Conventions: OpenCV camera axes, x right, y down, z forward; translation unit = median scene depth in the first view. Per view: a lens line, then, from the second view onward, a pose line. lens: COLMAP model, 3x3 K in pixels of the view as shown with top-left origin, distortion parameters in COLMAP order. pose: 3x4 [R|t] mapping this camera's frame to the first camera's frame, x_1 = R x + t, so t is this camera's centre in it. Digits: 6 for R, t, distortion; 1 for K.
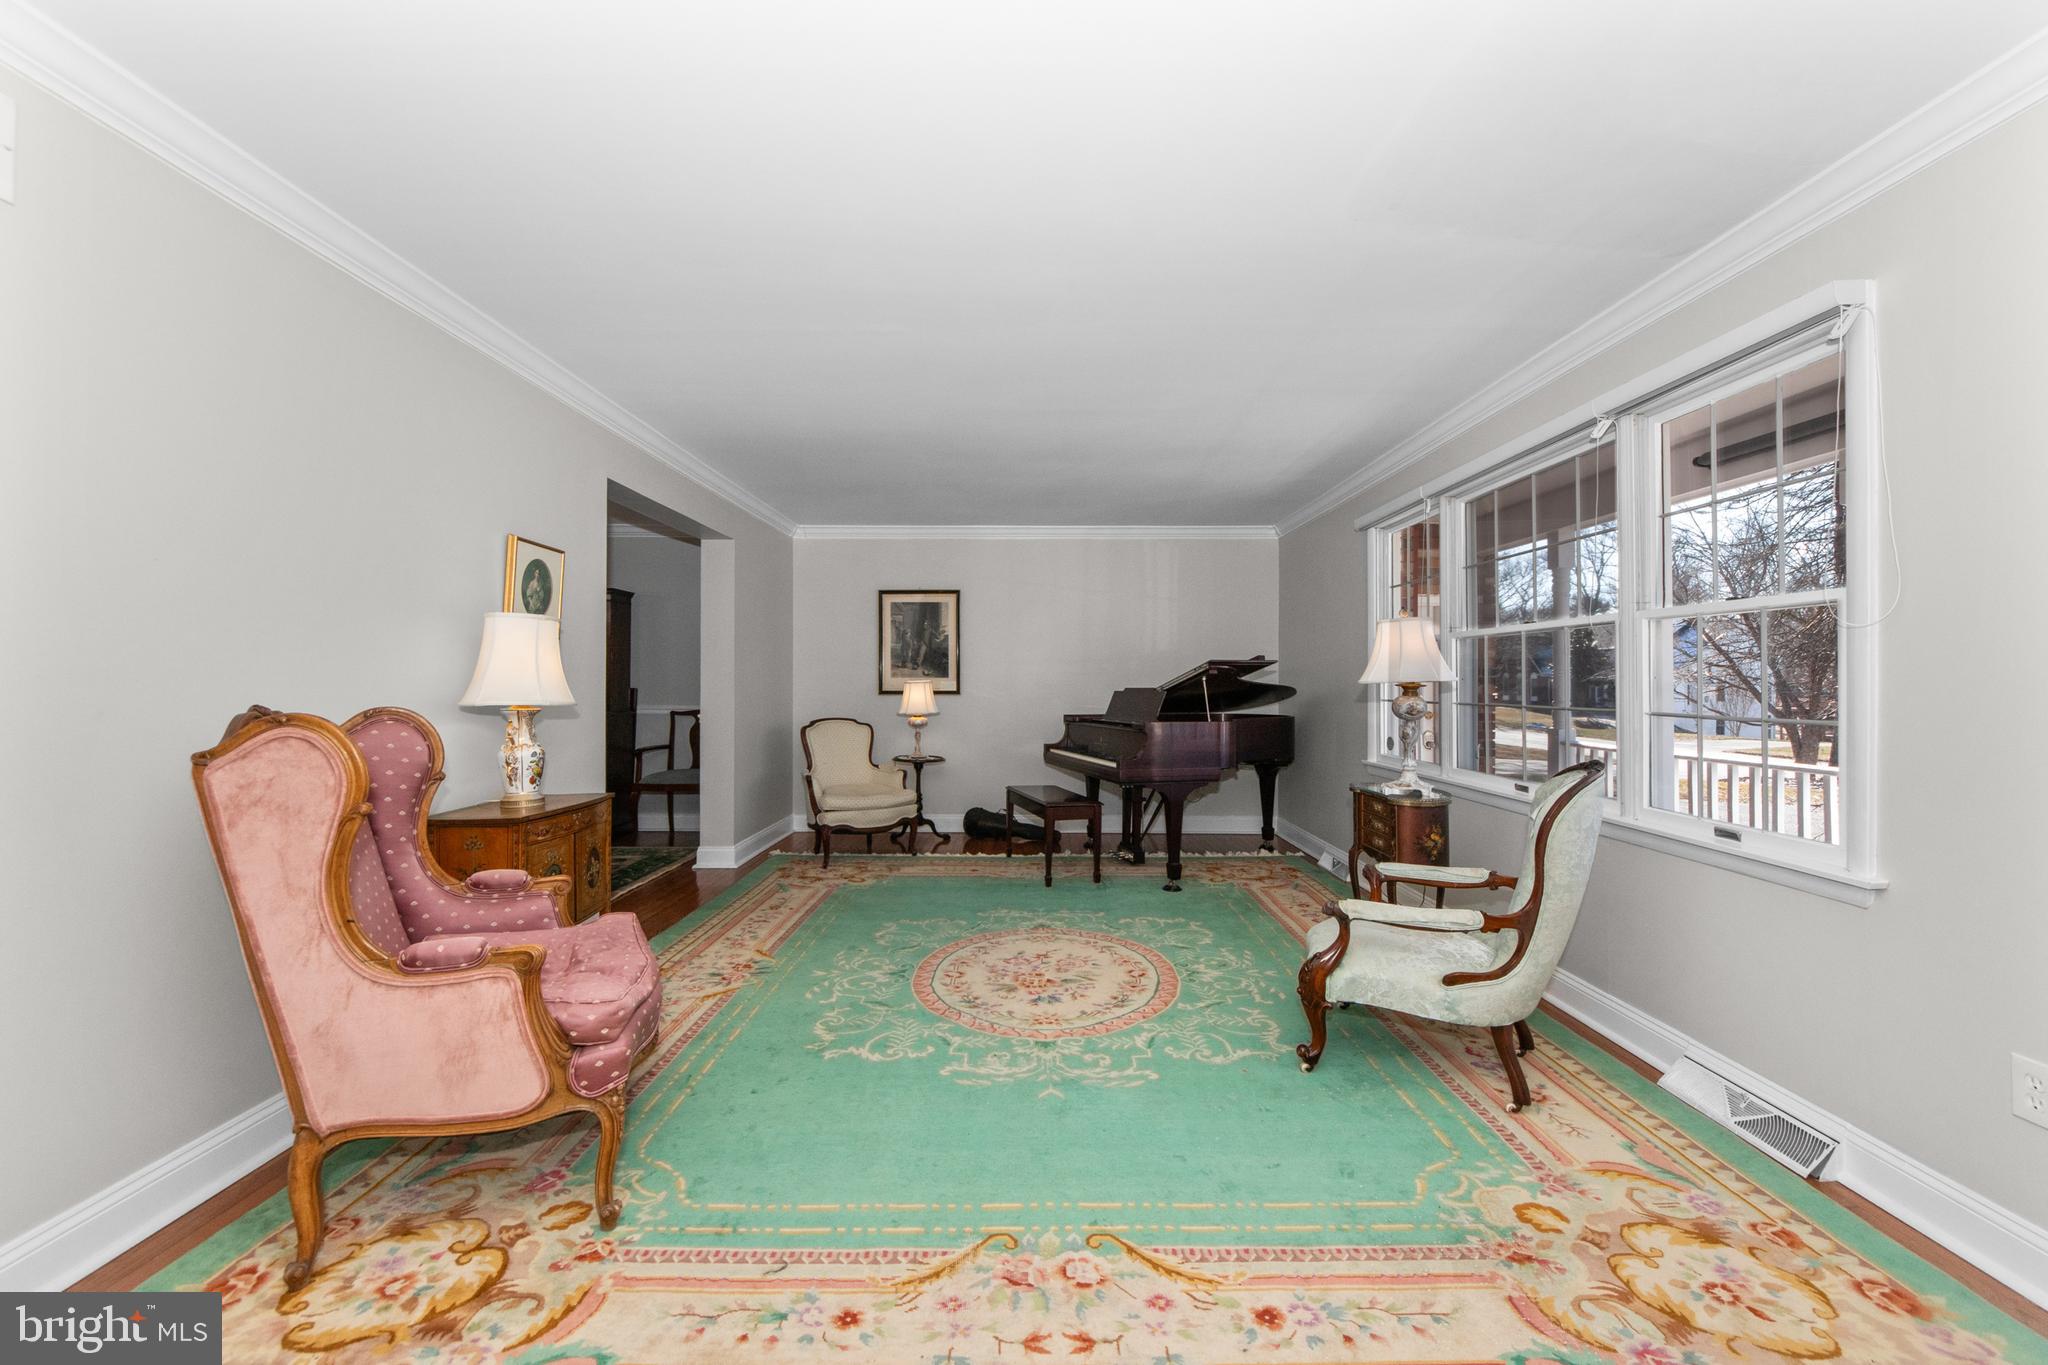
lens RADIAL K [[777.8, 0, 1035.4], [0, 777.8, 677.2], [0, 0, 1]] dist [0.018980, -0.015216]
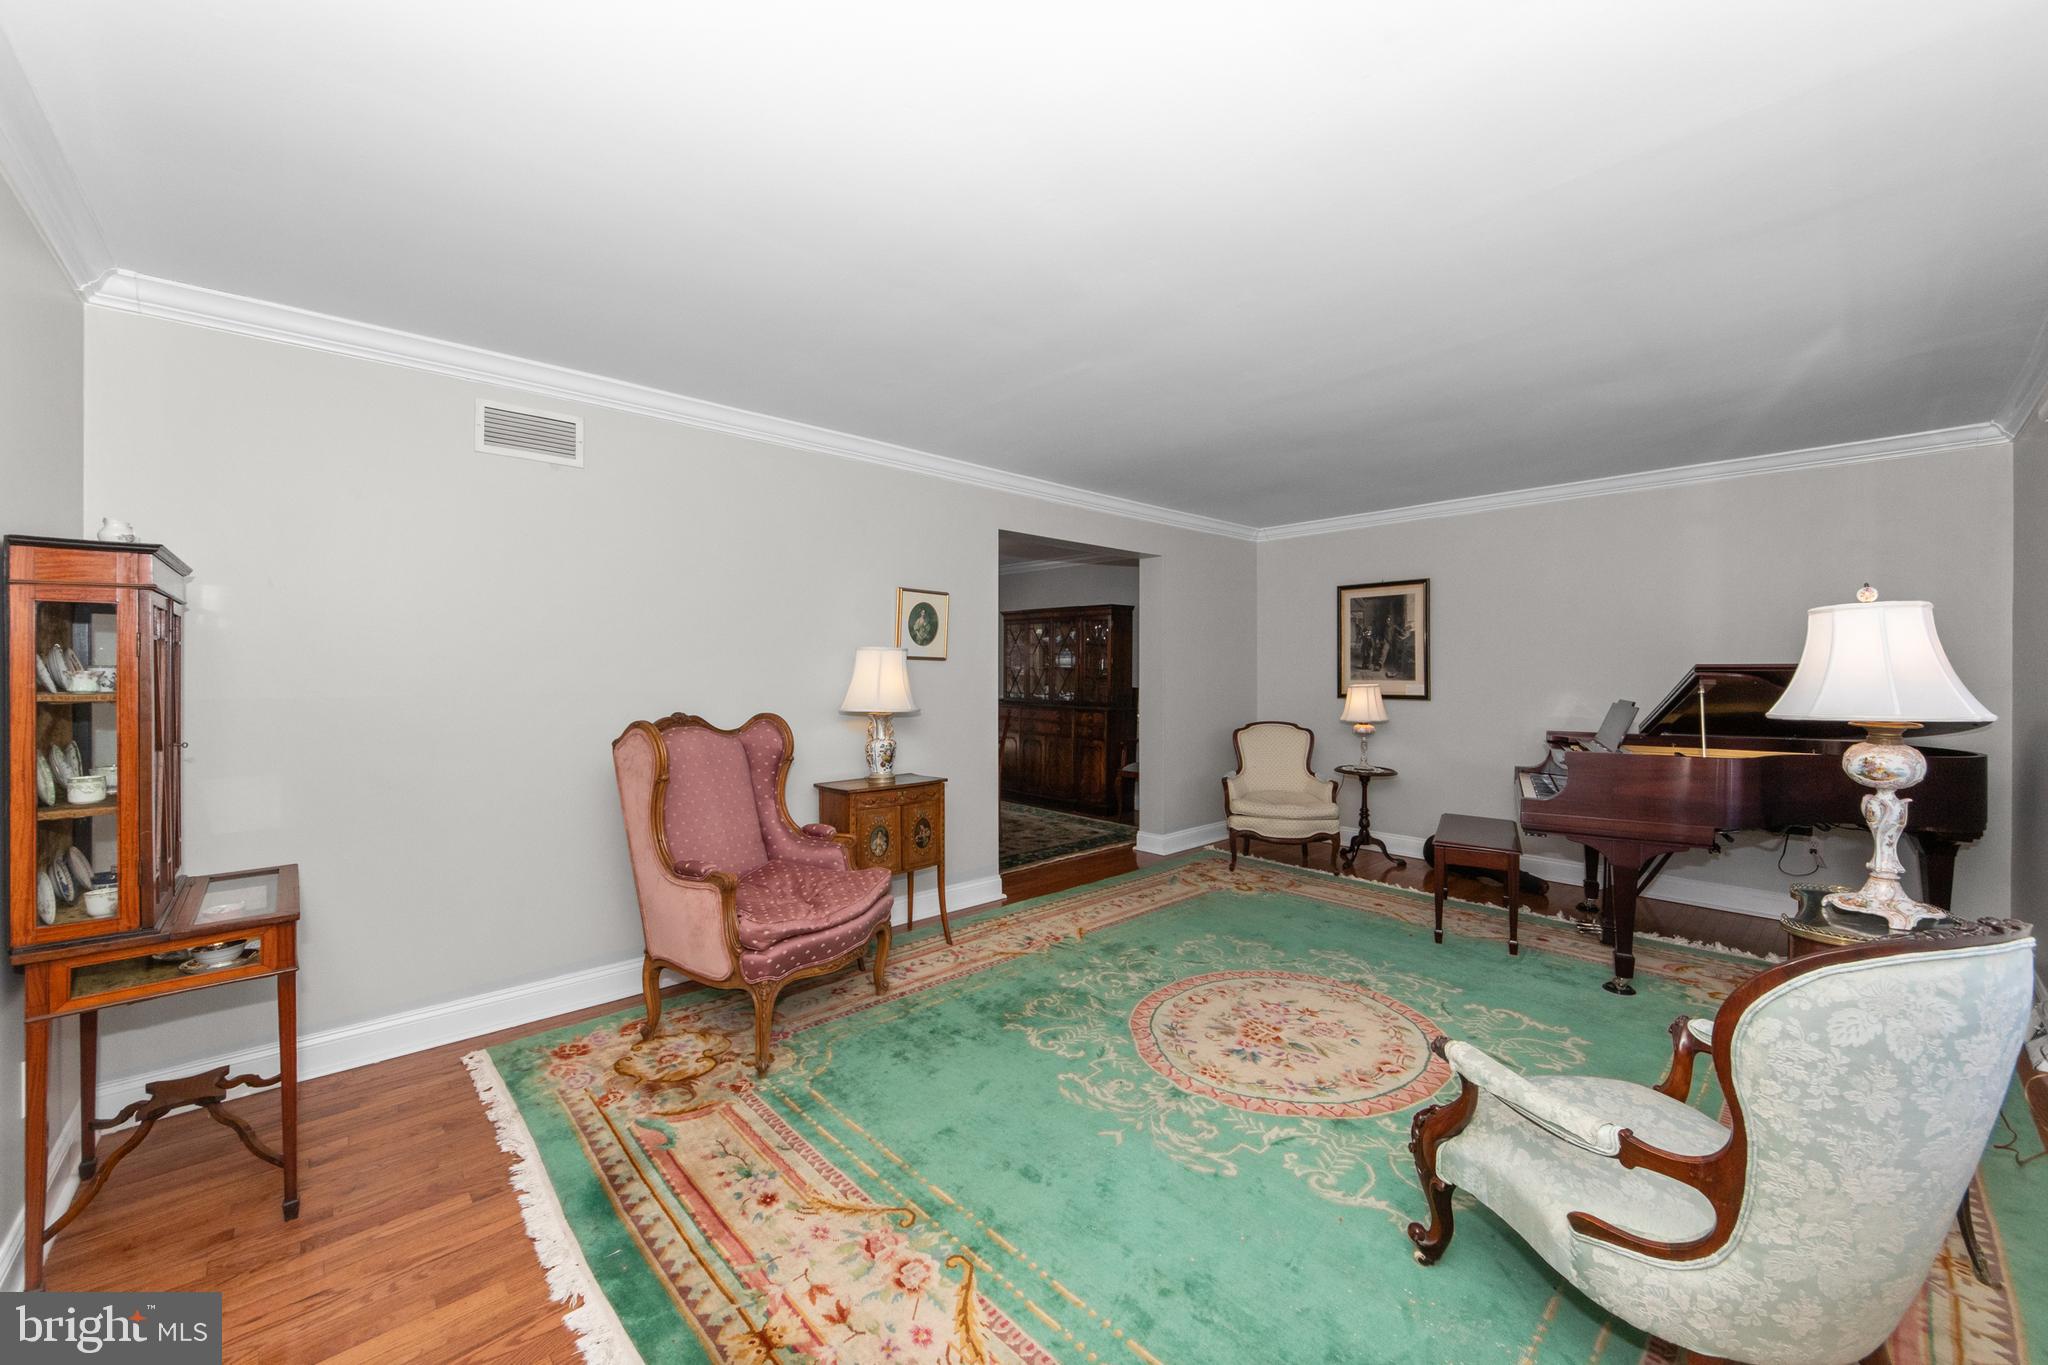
lens RADIAL K [[769.2, 0, 1019.2], [0, 769.2, 673.5], [0, 0, 1]] dist [0.016595, -0.014157]
pose [[0.695930, 0.001415, -0.718108, 0.439365], [0.005243, 0.999961, 0.007052, -0.034133], [0.718090, -0.008673, 0.695896, 0.177592]]
